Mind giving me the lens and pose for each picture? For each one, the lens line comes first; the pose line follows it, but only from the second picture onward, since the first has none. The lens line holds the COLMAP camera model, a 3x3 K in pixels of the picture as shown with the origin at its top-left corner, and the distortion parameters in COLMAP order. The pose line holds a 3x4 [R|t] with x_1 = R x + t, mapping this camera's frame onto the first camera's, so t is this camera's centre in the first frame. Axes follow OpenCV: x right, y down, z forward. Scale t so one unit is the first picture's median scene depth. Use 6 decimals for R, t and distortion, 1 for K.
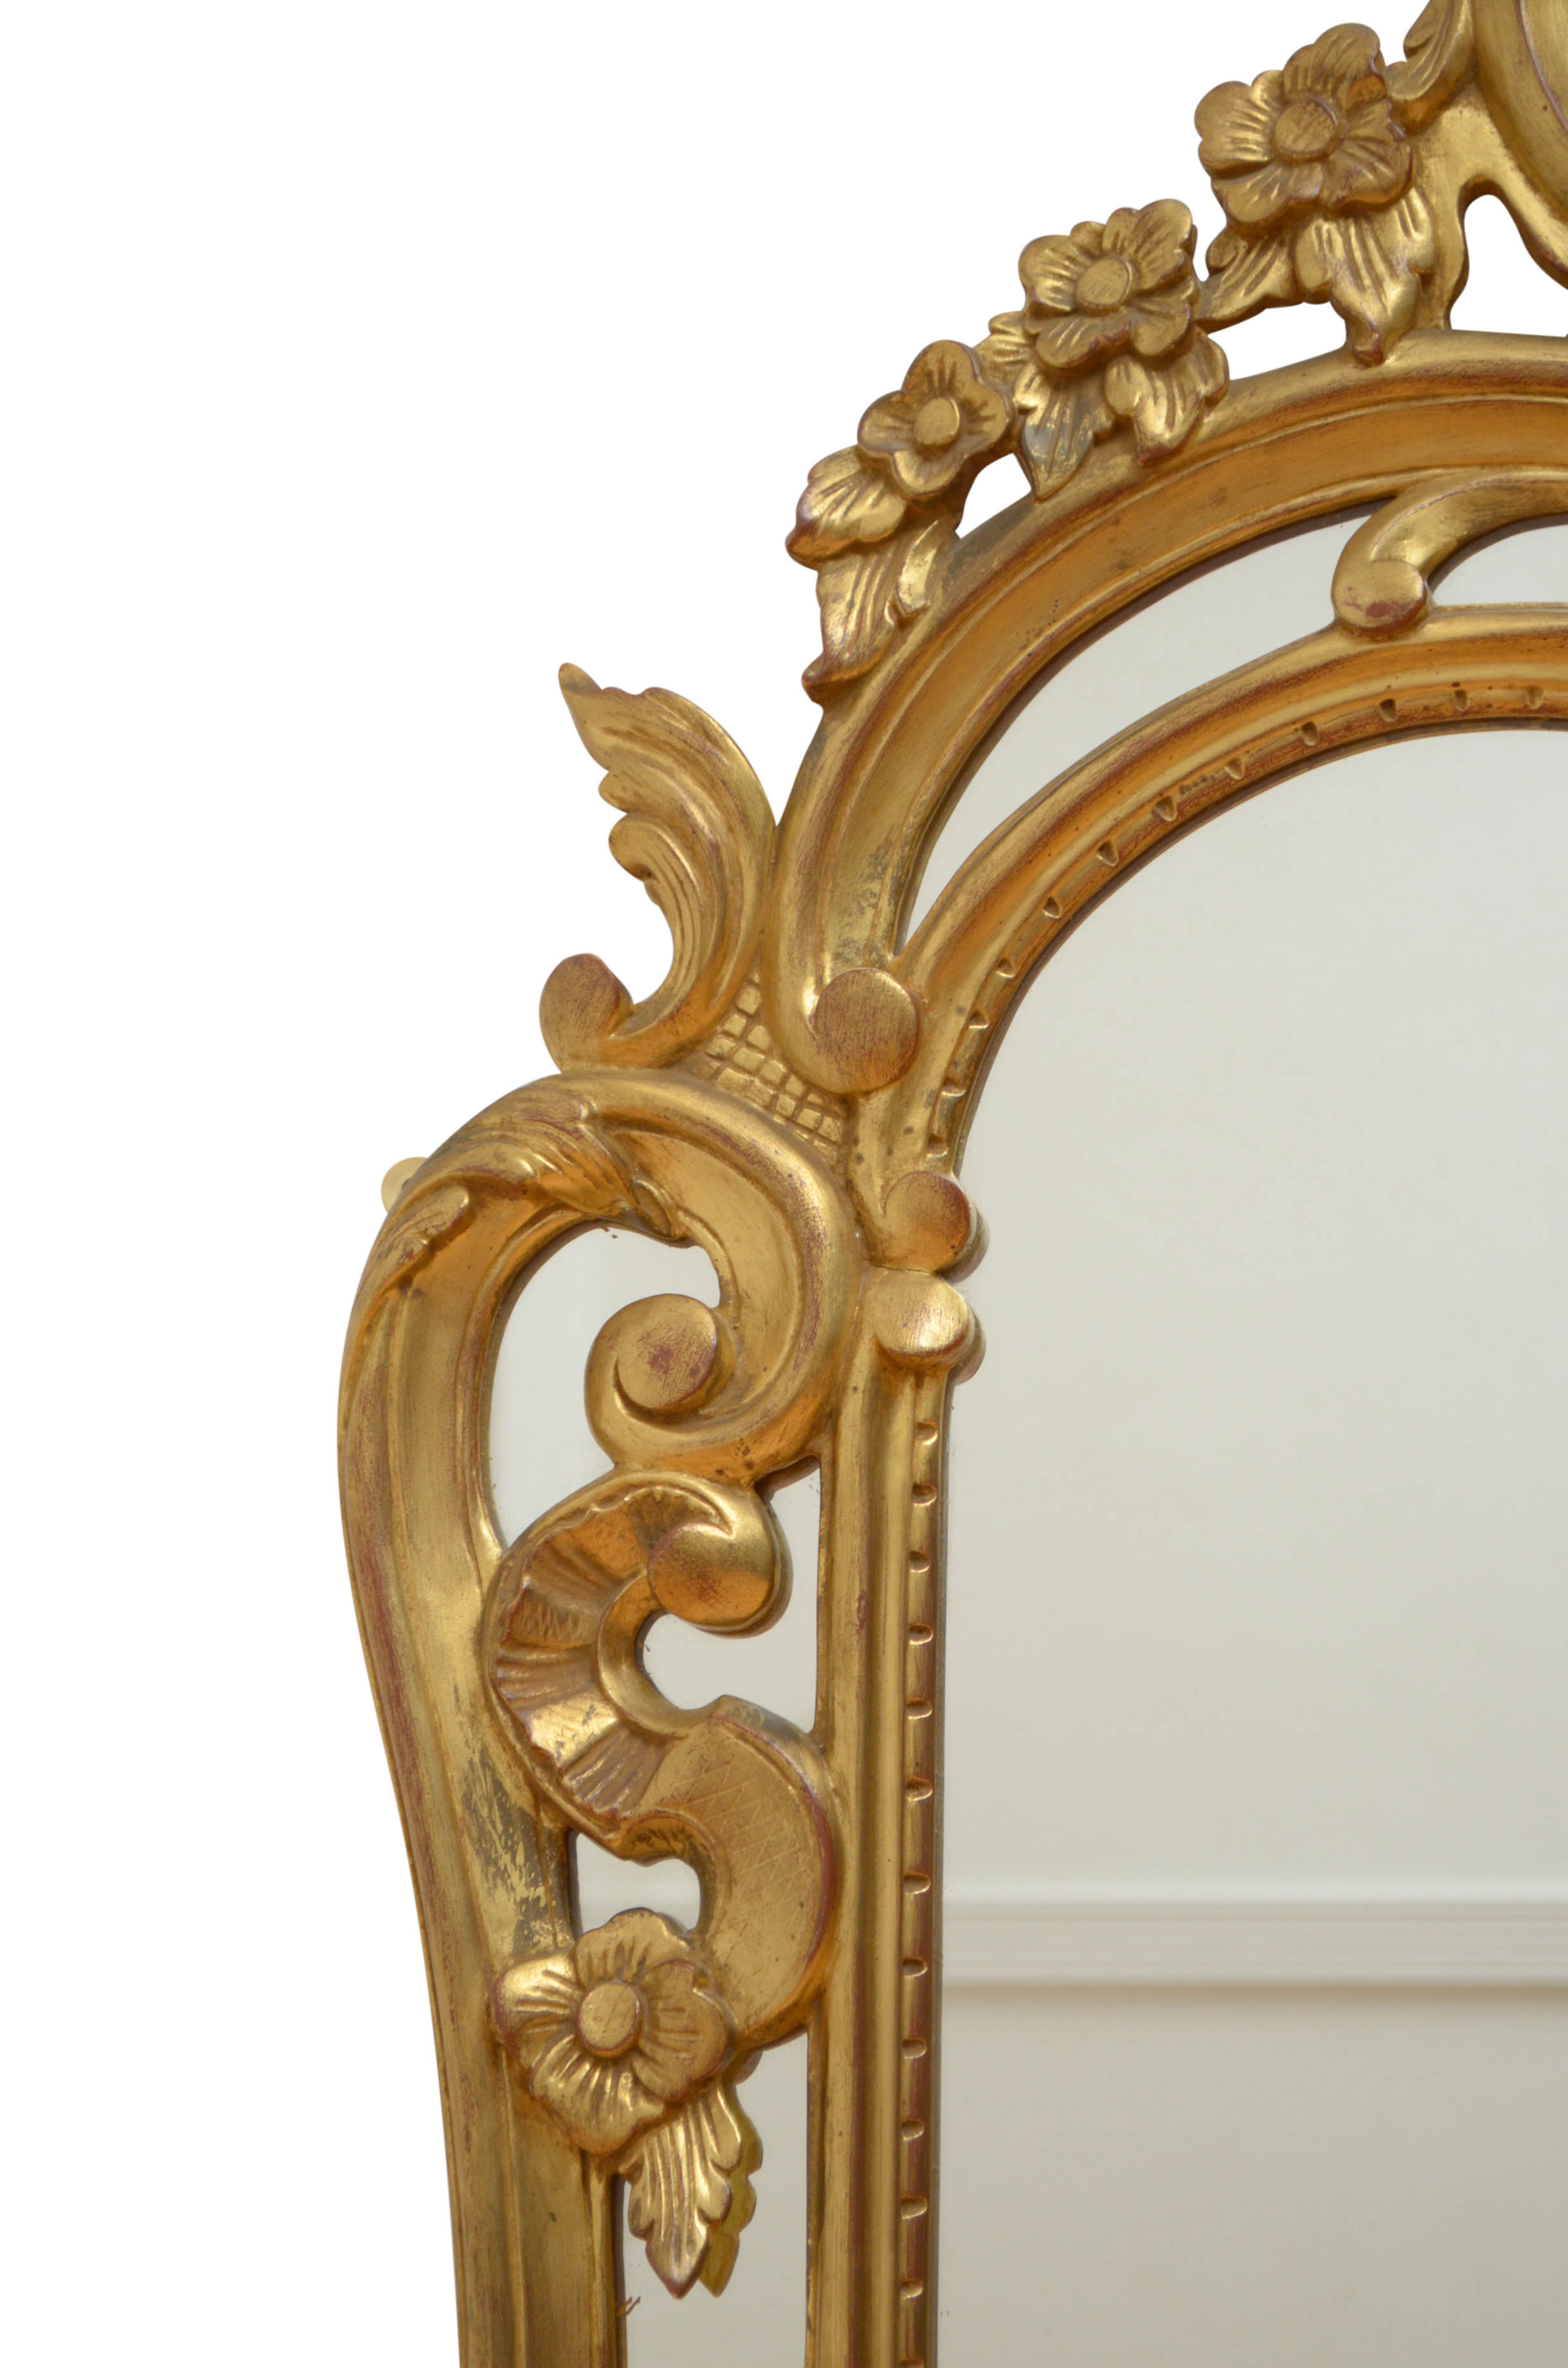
lens RADIAL K [[5378.6, 0, 784.7], [0, 5378.6, 1267.0], [0, 0, 1]] dist [0.058483, -0.267202]
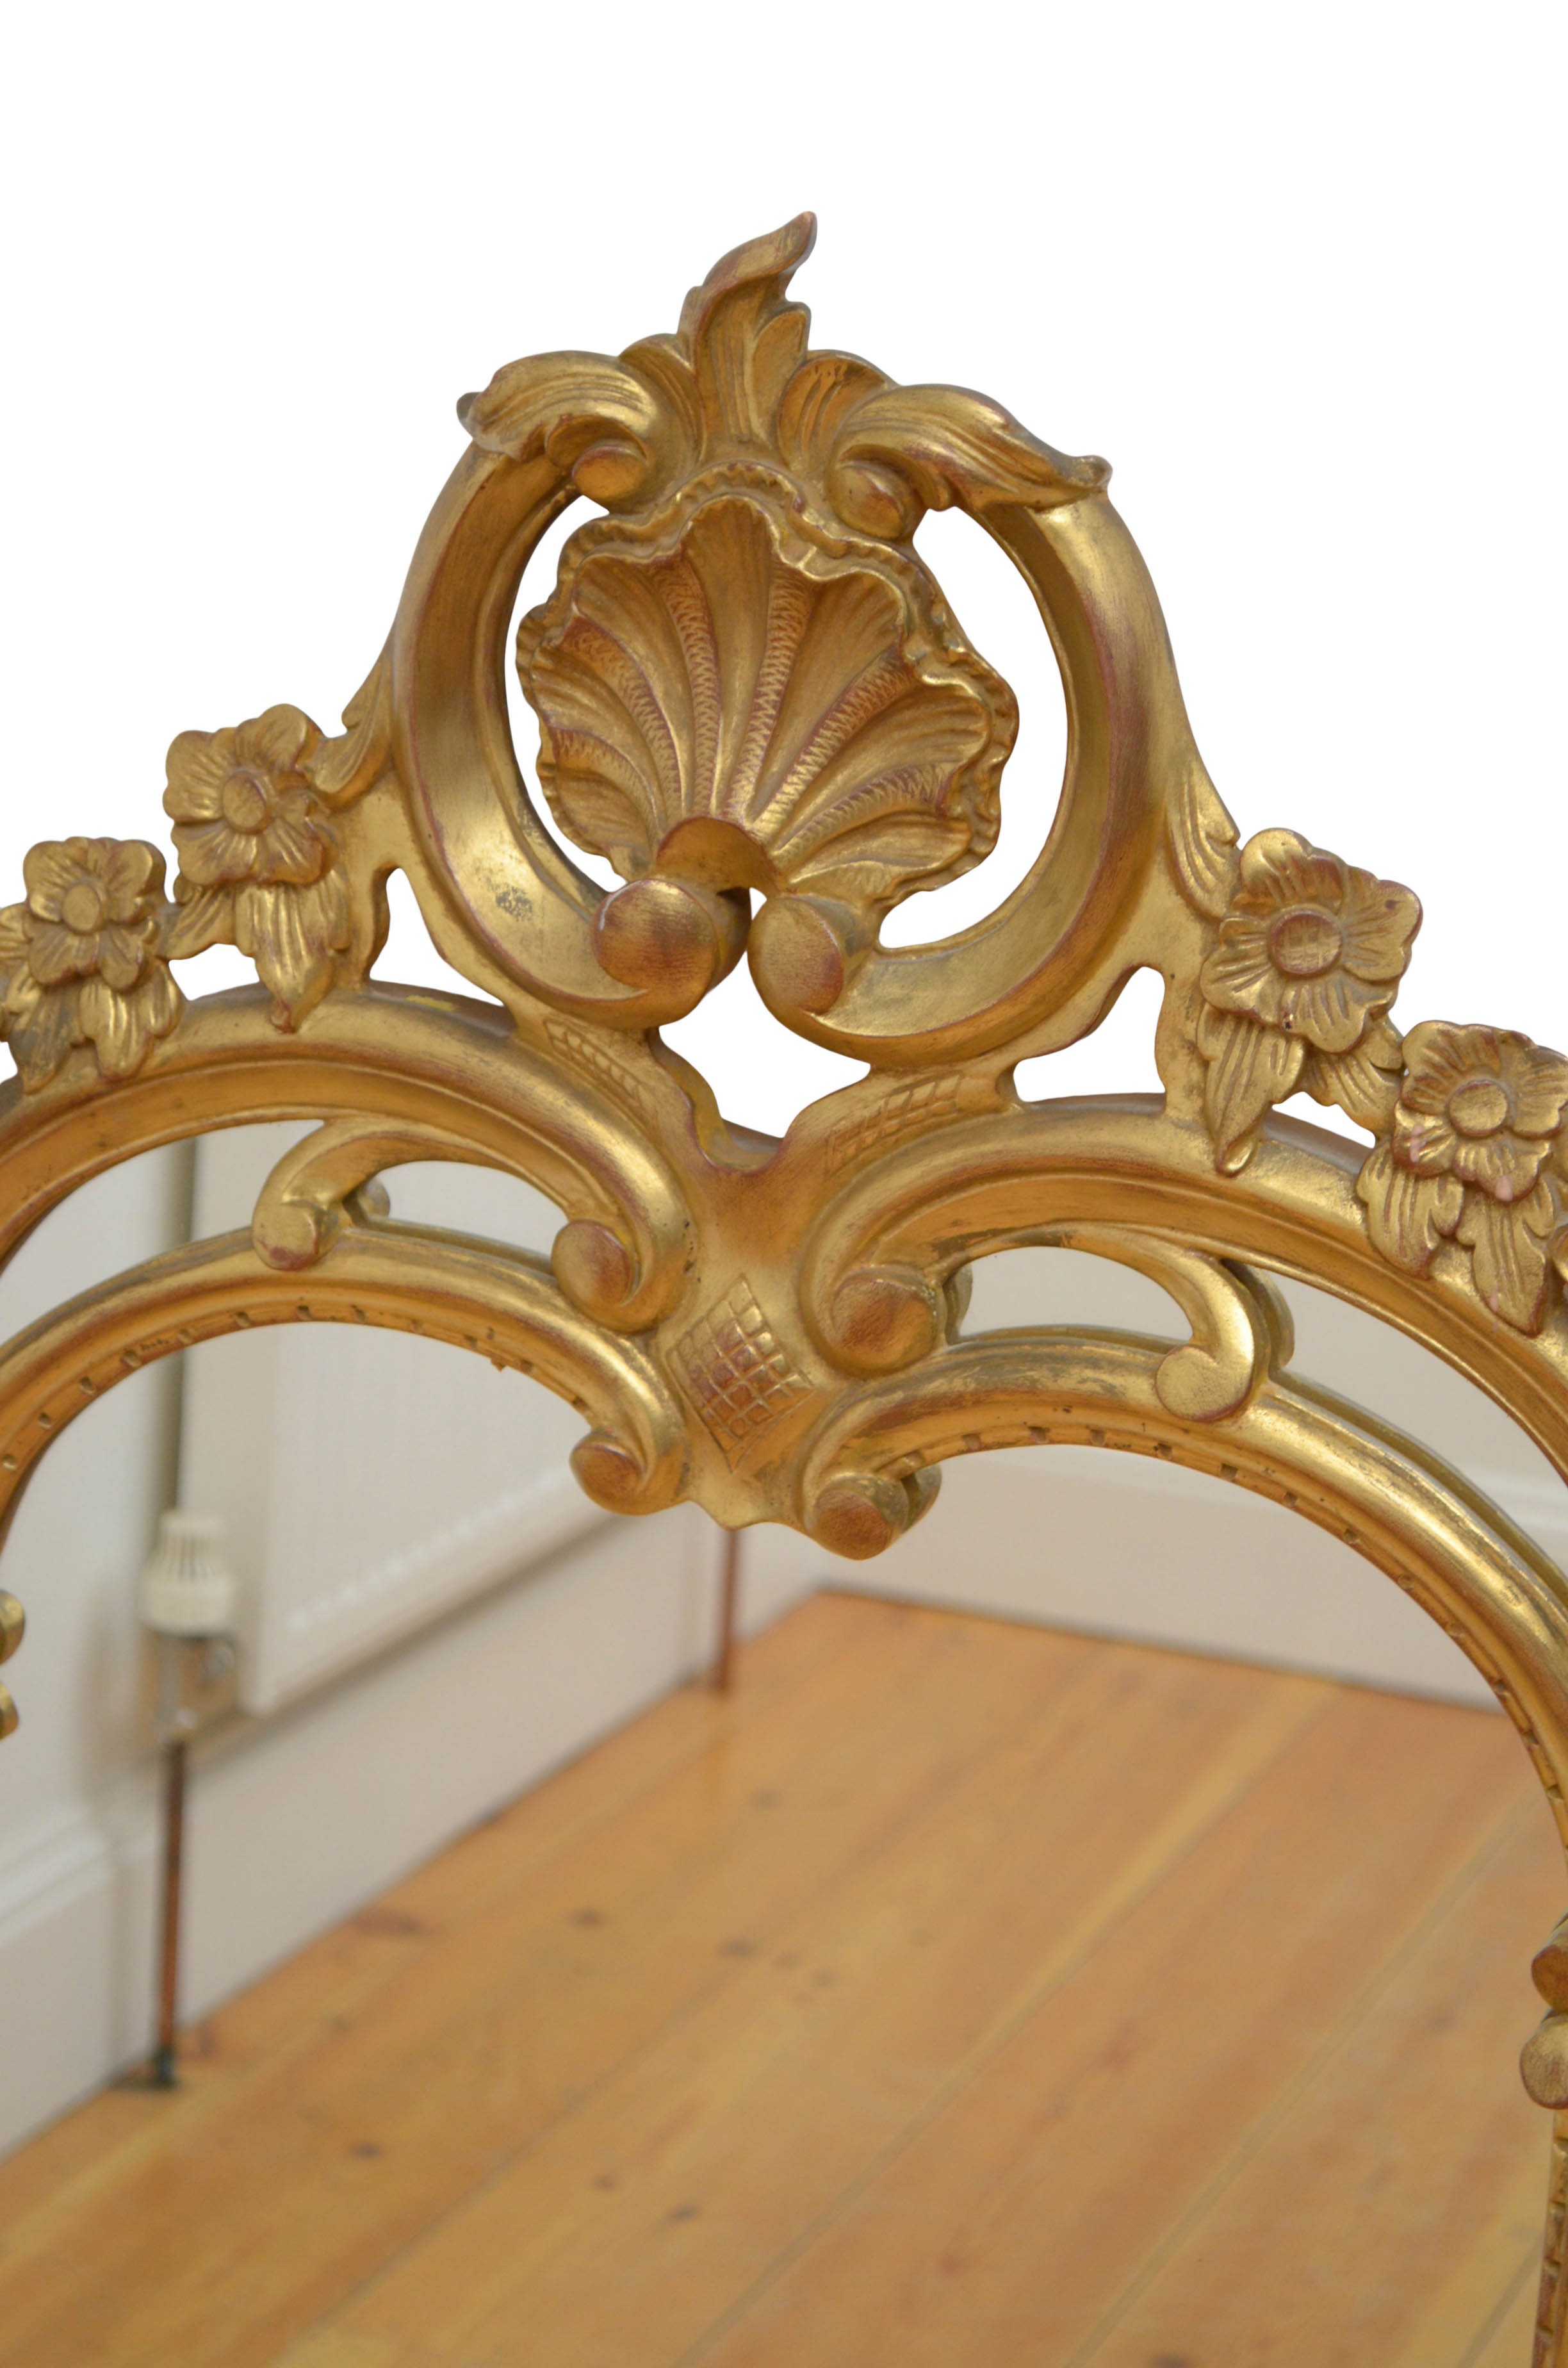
lens RADIAL K [[5378.6, 0, 784.7], [0, 5378.6, 1267.0], [0, 0, 1]] dist [0.058483, -0.267202]
pose [[0.981908, 0.094171, -0.164282, 0.400033], [-0.011011, 0.894498, 0.446936, -0.626718], [0.189039, -0.437041, 0.879352, -0.000380]]
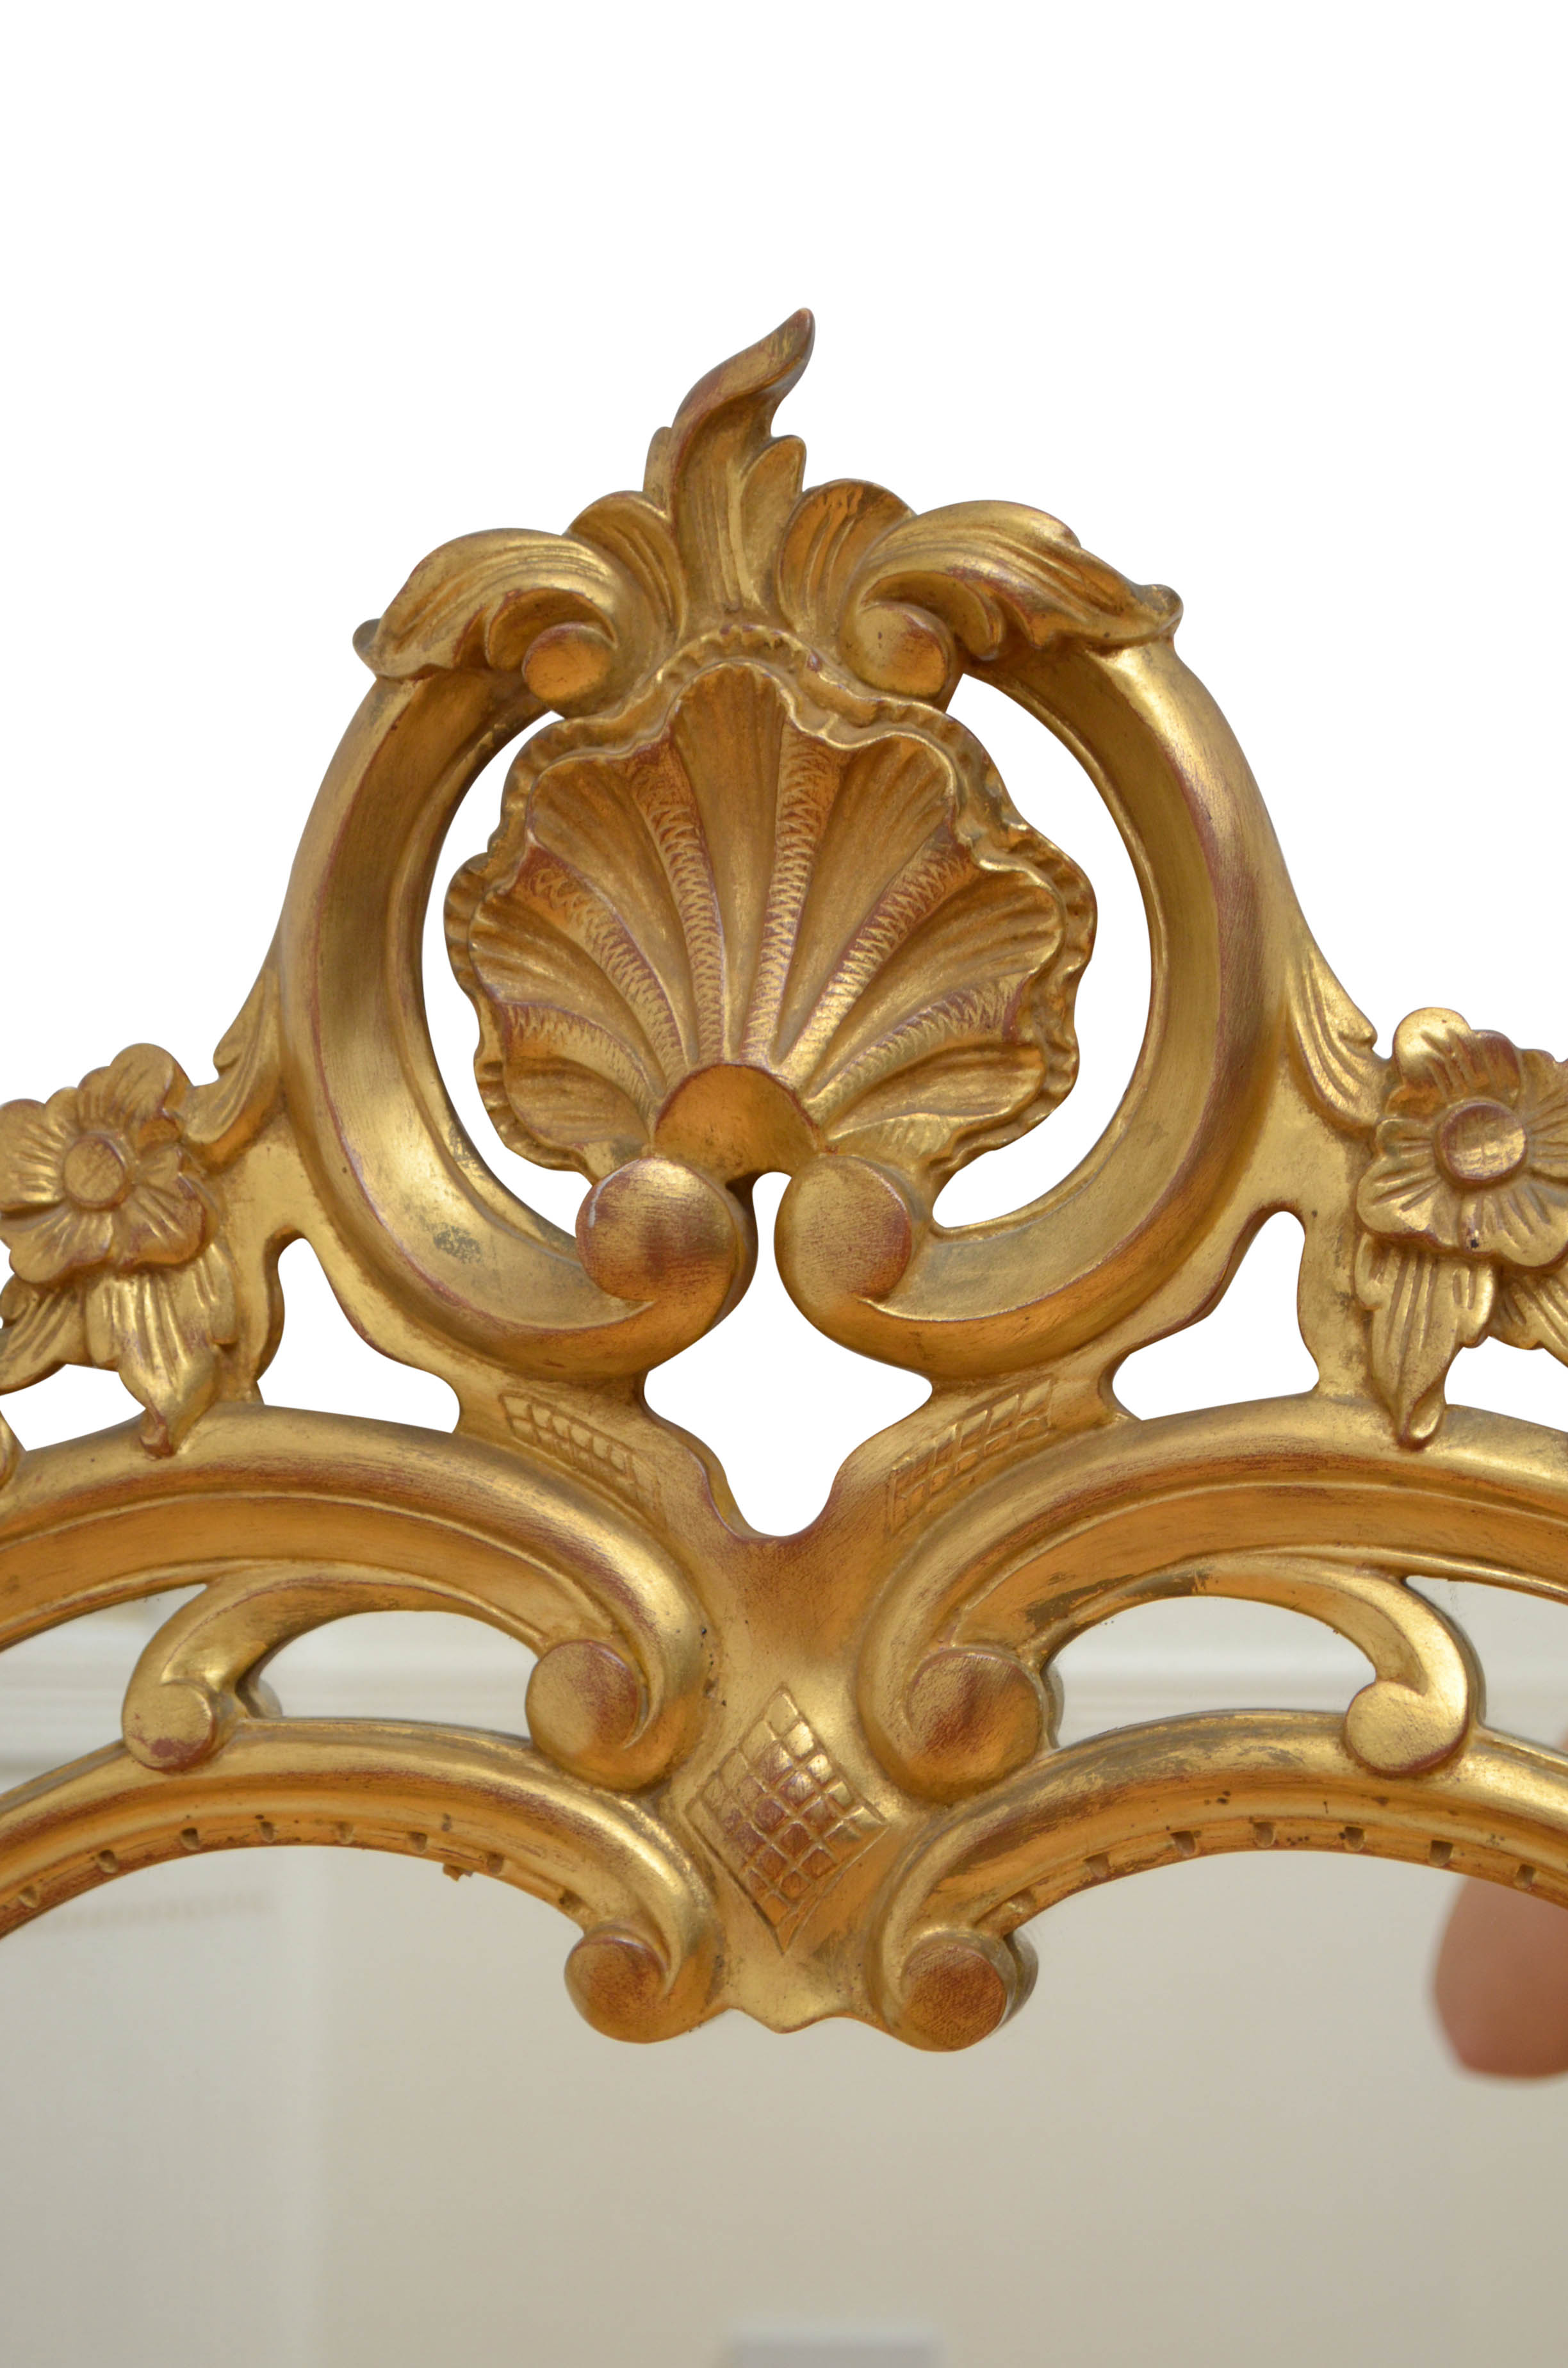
lens RADIAL K [[5378.6, 0, 784.7], [0, 5378.6, 1267.0], [0, 0, 1]] dist [0.058483, -0.267202]
pose [[0.999469, -0.017624, -0.027395, 0.235336], [0.021628, 0.987906, 0.153539, -0.330697], [0.024358, -0.154050, 0.987763, 0.123817]]
